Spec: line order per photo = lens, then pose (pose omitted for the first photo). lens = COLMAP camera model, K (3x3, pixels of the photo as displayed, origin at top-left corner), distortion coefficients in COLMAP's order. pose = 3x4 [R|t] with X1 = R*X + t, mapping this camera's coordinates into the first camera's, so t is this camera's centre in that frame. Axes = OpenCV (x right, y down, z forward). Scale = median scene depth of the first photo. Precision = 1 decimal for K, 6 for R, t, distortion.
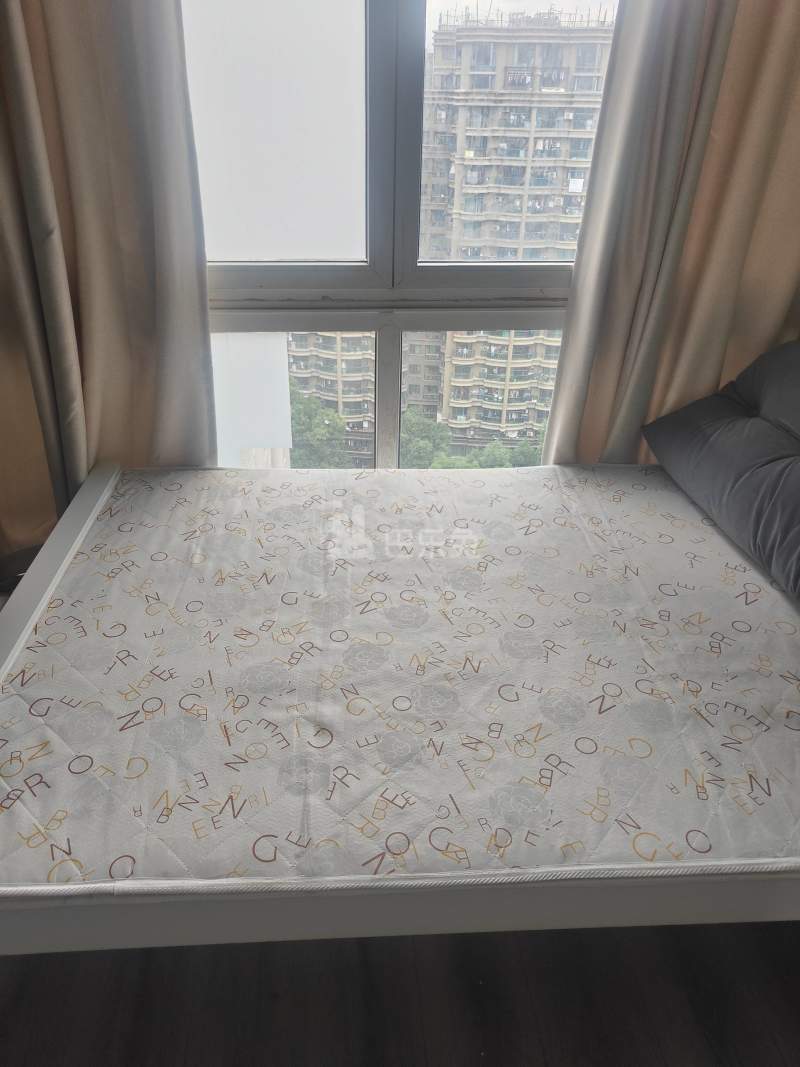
lens RADIAL K [[742.2, 0, 394.4], [0, 742.2, 531.6], [0, 0, 1]] dist [0.012462, -0.005878]
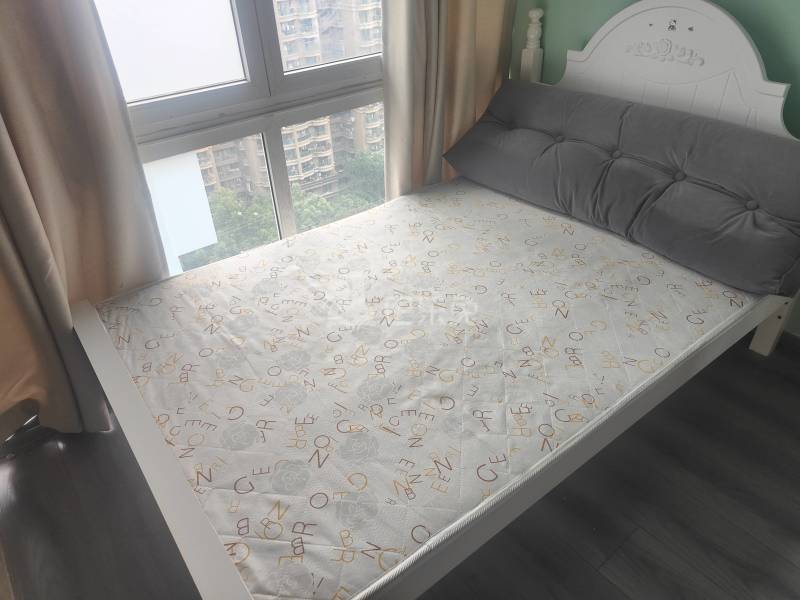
lens RADIAL K [[556.5, 0, 400.2], [0, 556.5, 300.7], [0, 0, 1]] dist [0.012462, -0.005878]
pose [[0.825289, -0.360535, 0.434641, -0.348043], [0.334130, 0.932243, 0.138857, -0.053215], [-0.455253, 0.030630, 0.889835, 0.045381]]
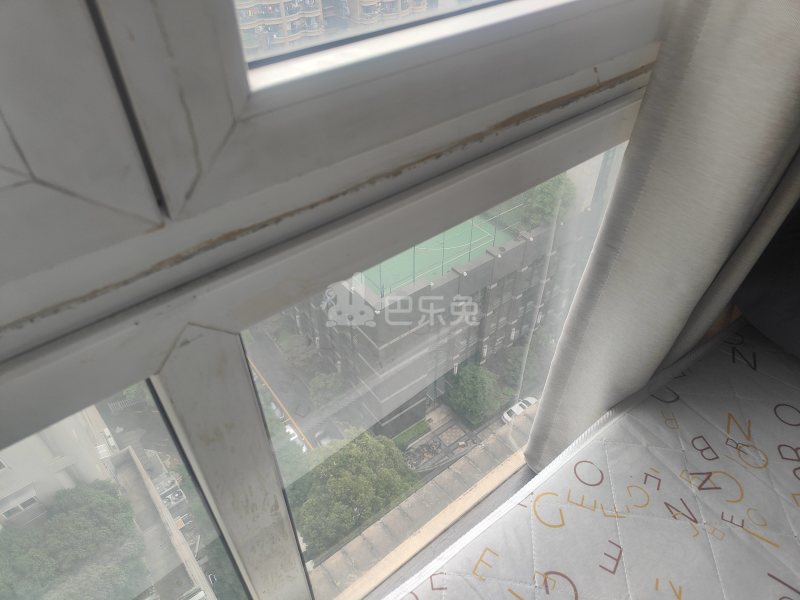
lens RADIAL K [[556.5, 0, 392.0], [0, 556.5, 302.7], [0, 0, 1]] dist [0.012462, -0.005878]
pose [[0.833978, -0.388649, 0.391705, -0.019183], [0.300087, 0.915165, 0.269110, -0.314281], [-0.463064, -0.106887, 0.879856, 0.790595]]
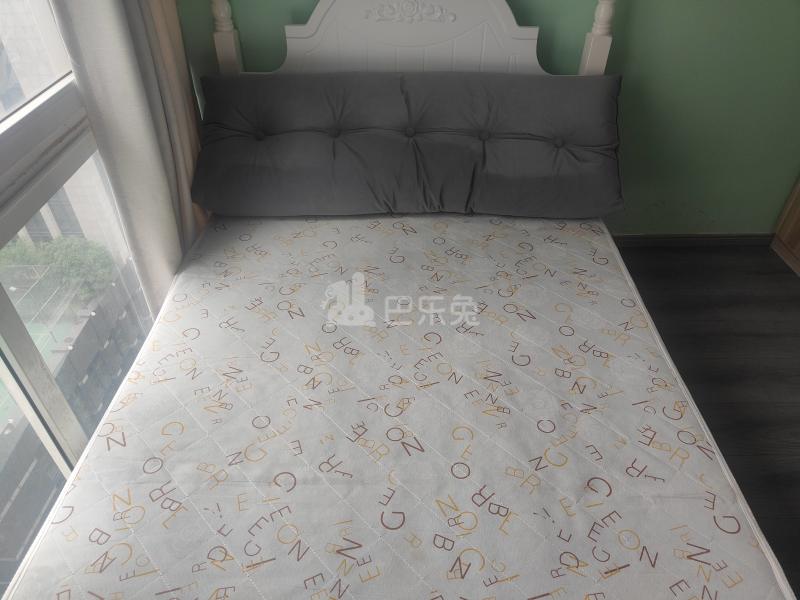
lens RADIAL K [[556.5, 0, 397.4], [0, 556.5, 300.4], [0, 0, 1]] dist [0.012462, -0.005878]
pose [[0.071256, -0.639694, 0.765320, -0.360638], [0.511358, 0.682199, 0.522607, -0.317188], [-0.856408, 0.354113, 0.375724, 0.514352]]
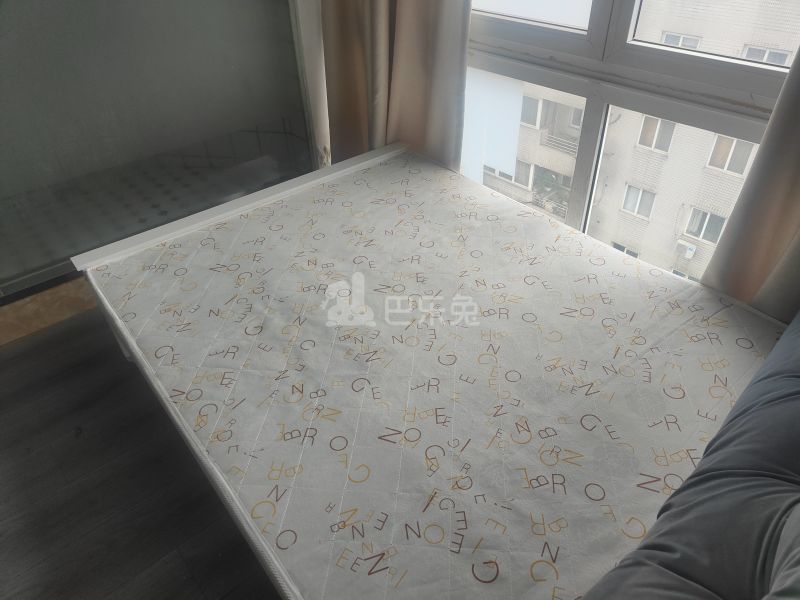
lens RADIAL K [[556.5, 0, 405.9], [0, 556.5, 301.7], [0, 0, 1]] dist [0.012462, -0.005878]
pose [[0.591551, 0.474190, -0.652082, 0.495541], [-0.384373, 0.876804, 0.288914, -0.139164], [0.708749, 0.079735, 0.700940, 0.249765]]
